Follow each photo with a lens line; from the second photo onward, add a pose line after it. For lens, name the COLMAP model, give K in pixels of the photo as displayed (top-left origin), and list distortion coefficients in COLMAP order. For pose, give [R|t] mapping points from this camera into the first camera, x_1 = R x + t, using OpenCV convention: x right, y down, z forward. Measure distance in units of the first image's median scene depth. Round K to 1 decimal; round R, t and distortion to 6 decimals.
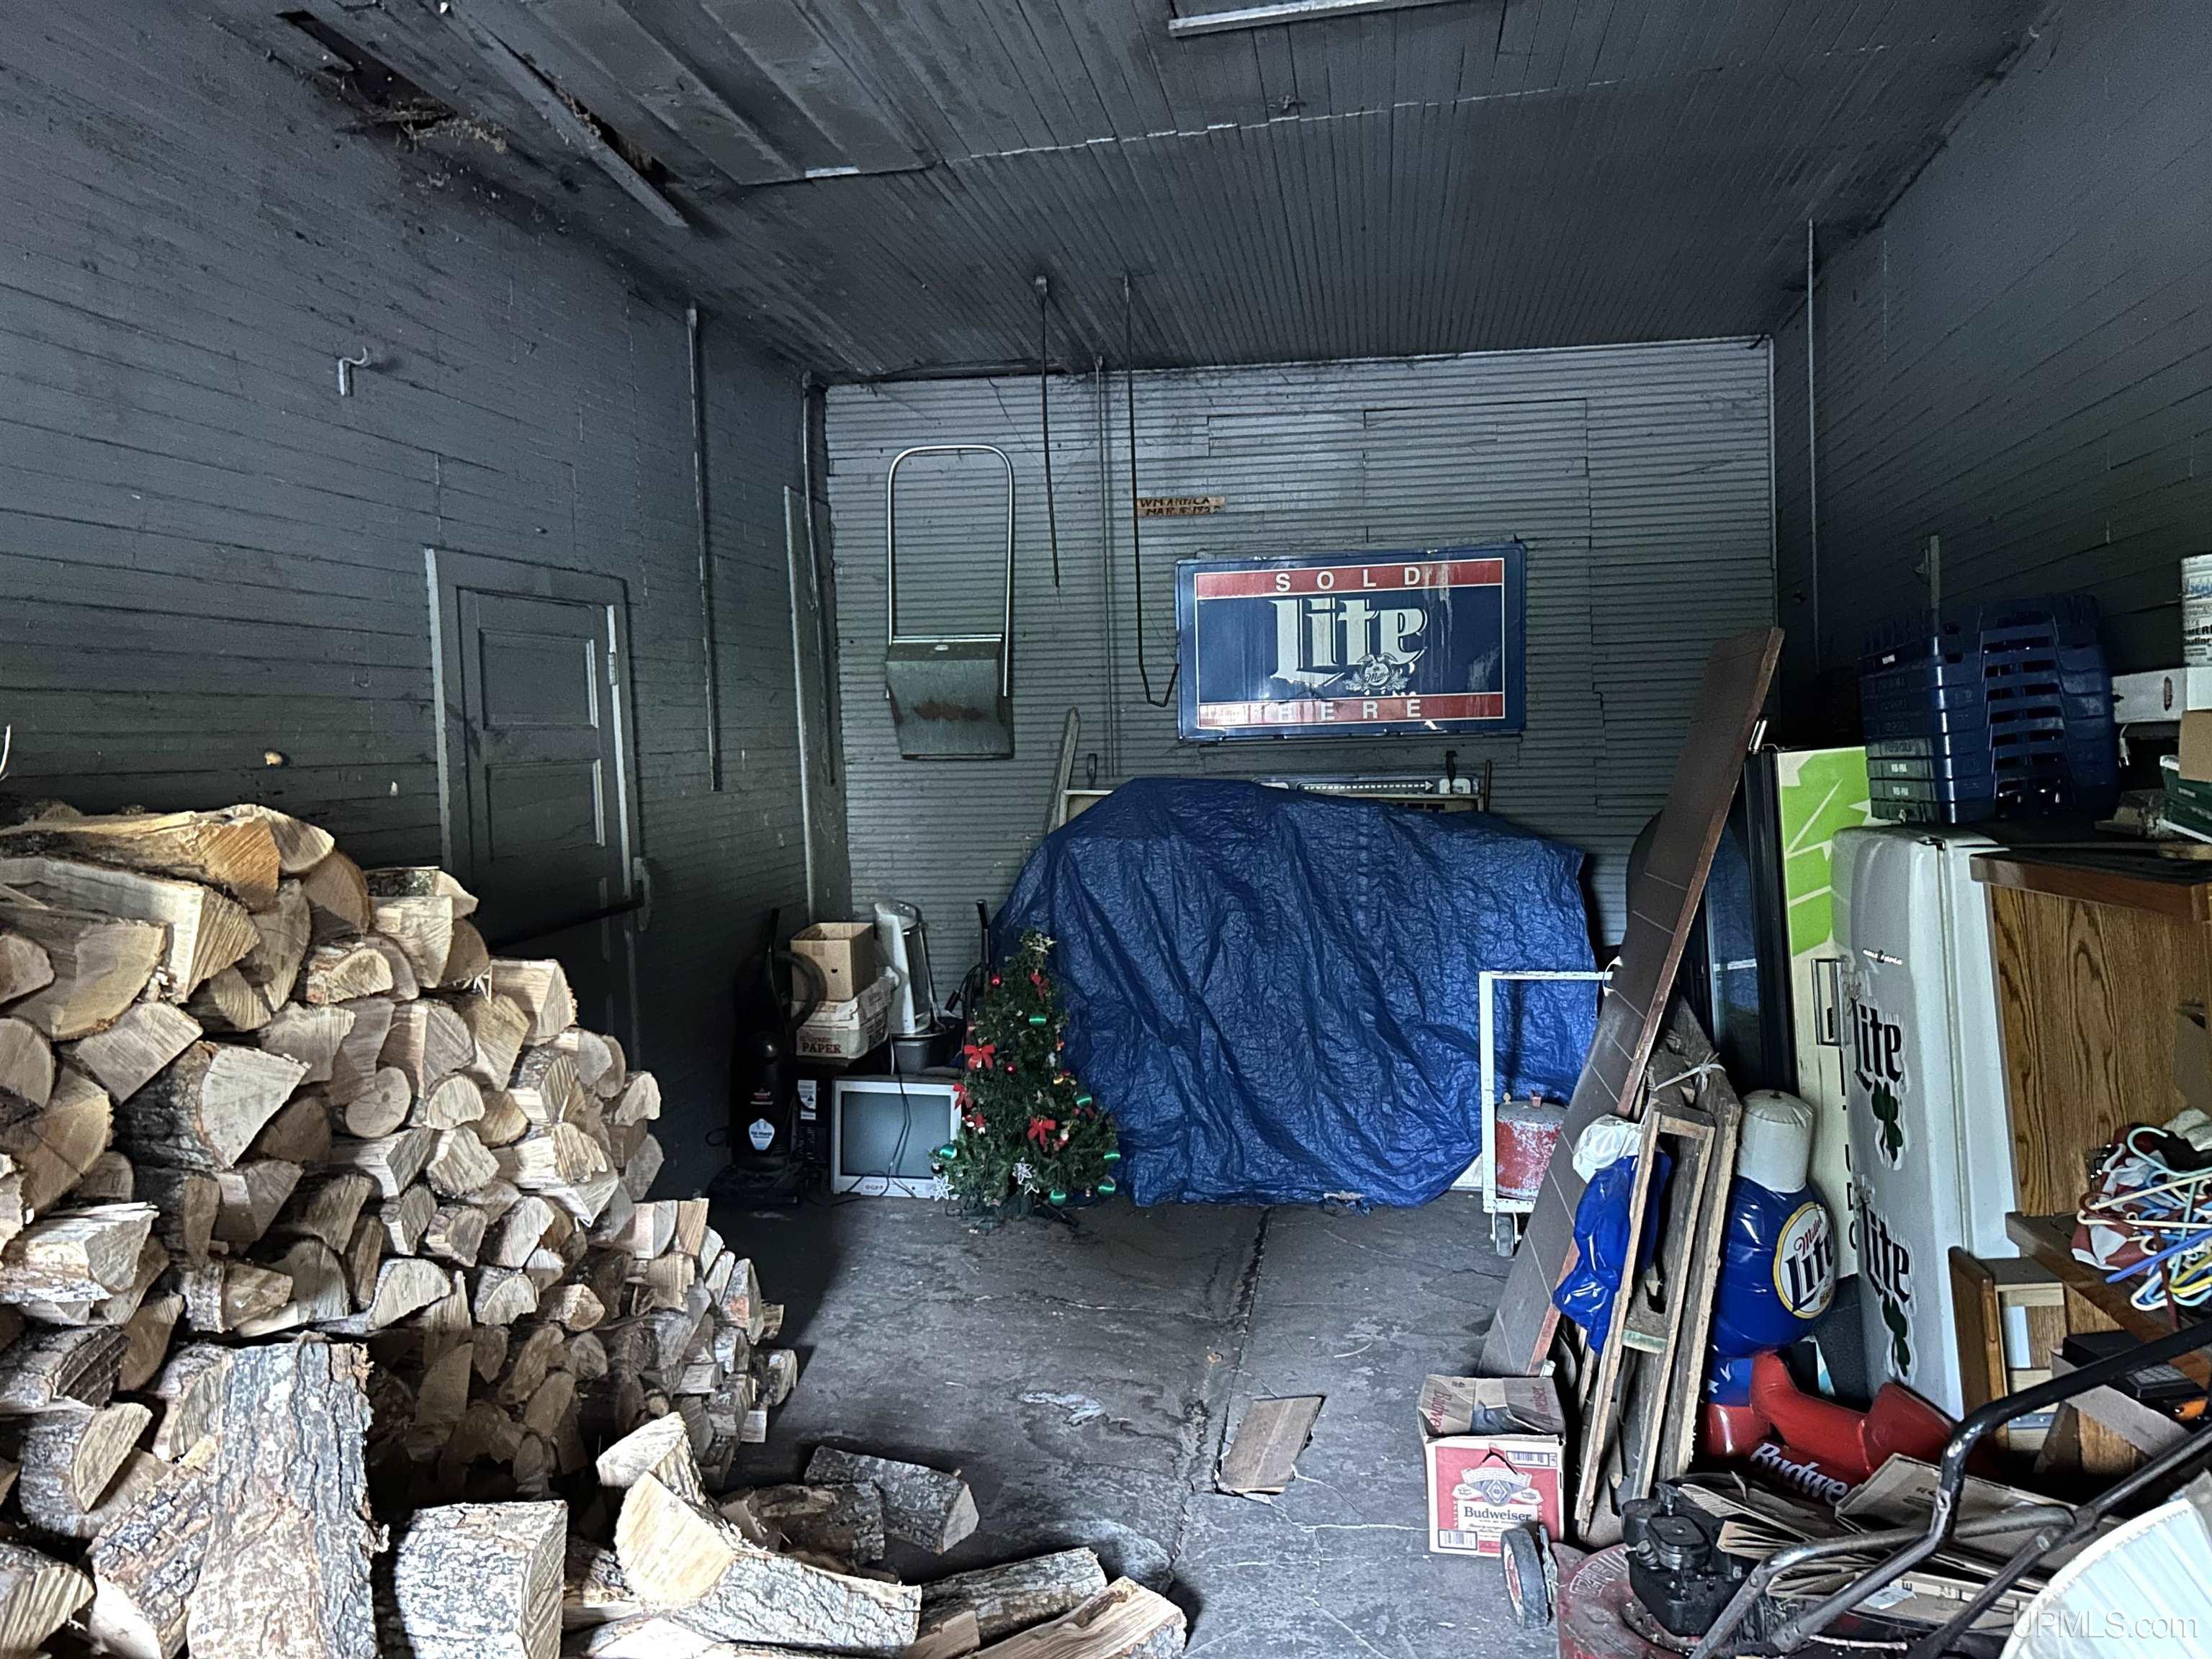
lens RADIAL K [[1662.6, 0, 1119.8], [0, 1662.6, 842.7], [0, 0, 1]] dist [0.055742, -0.063974]
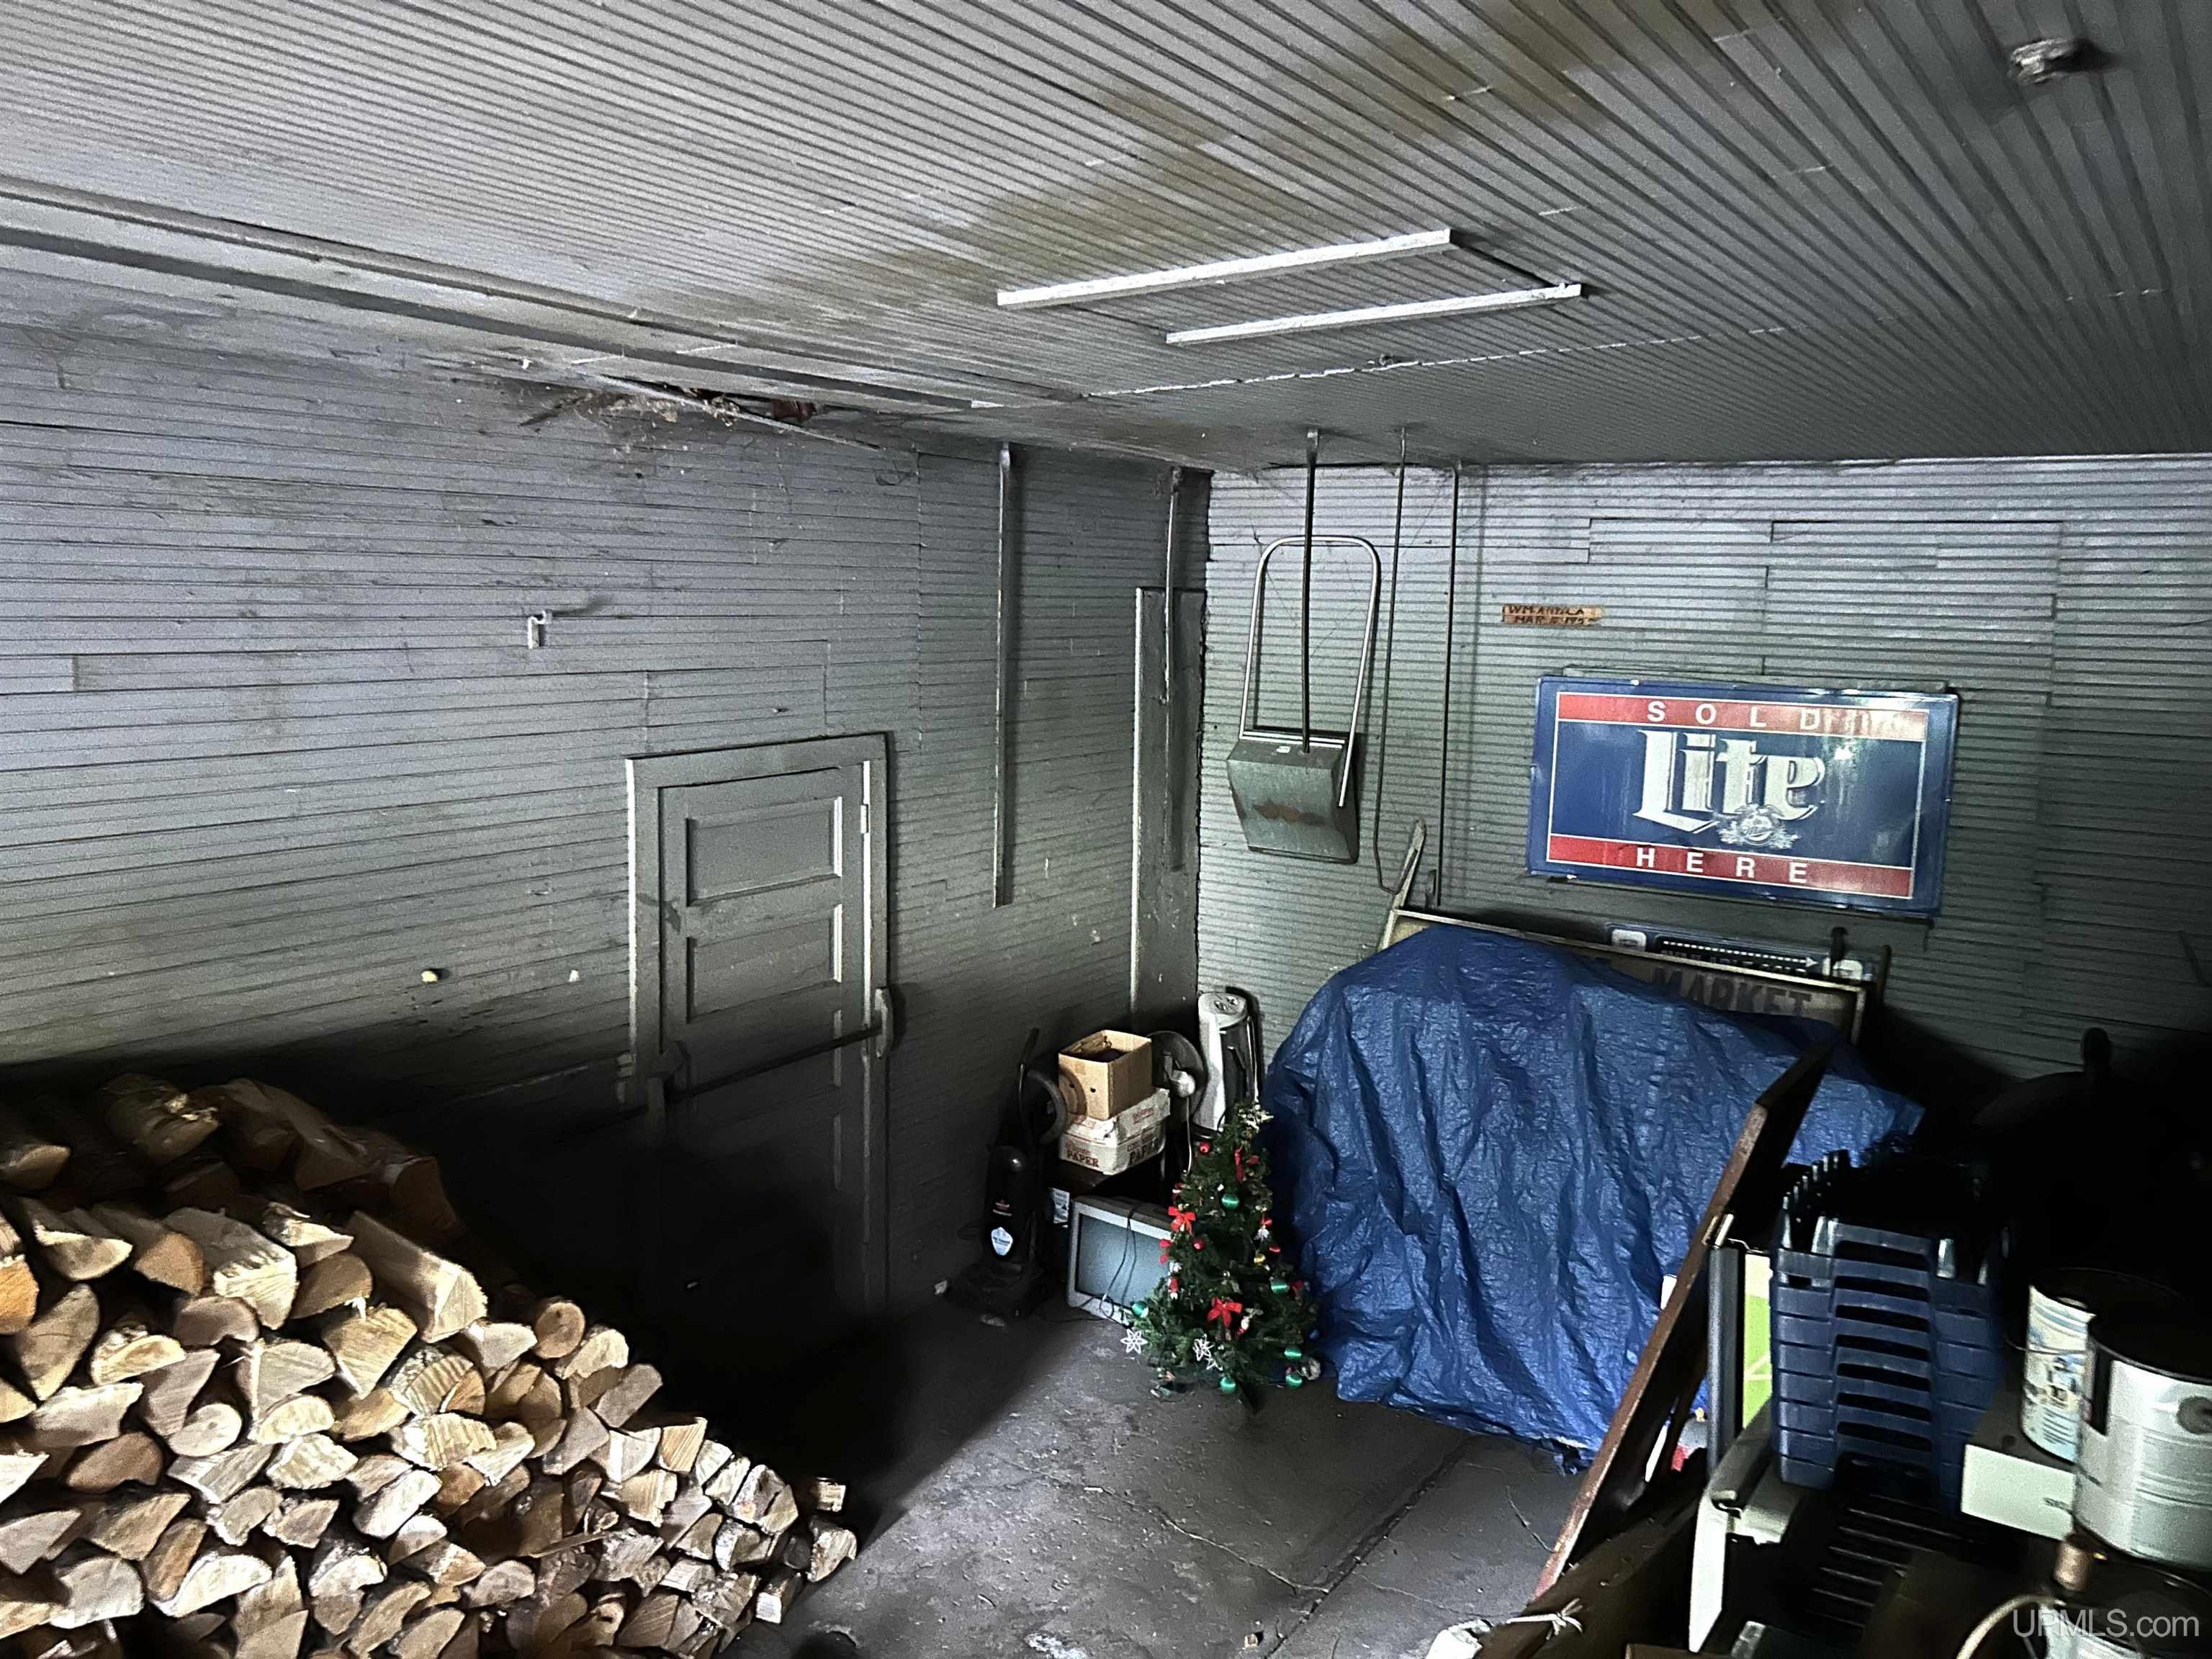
lens RADIAL K [[1662.6, 0, 1091.6], [0, 1662.6, 819.3], [0, 0, 1]] dist [0.055742, -0.063974]
pose [[0.896146, 0.106972, -0.430674, 0.249083], [-0.075268, 0.993089, 0.090048, -0.179689], [0.437330, -0.048280, 0.898004, 0.081447]]
